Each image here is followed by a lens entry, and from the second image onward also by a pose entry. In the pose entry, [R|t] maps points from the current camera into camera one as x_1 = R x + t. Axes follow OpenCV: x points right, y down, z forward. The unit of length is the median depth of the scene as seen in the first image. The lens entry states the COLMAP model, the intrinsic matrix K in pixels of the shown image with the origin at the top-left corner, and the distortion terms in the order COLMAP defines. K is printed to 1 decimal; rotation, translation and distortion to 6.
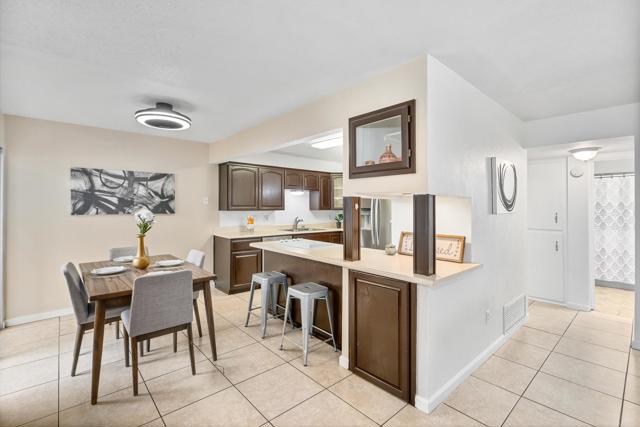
lens RADIAL K [[279.4, 0, 319.7], [0, 279.4, 209.7], [0, 0, 1]] dist [-0.005000, -0.000447]
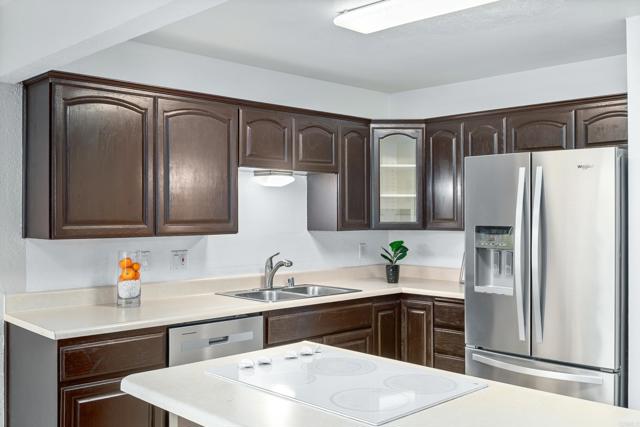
lens RADIAL K [[657.0, 0, 317.8], [0, 657.0, 209.4], [0, 0, 1]] dist [-0.059683, 0.000000]
pose [[0.999445, -0.003877, 0.033076, -0.060635], [0.004409, 0.999862, -0.016010, -0.013278], [-0.033010, 0.016147, 0.999325, 0.257125]]
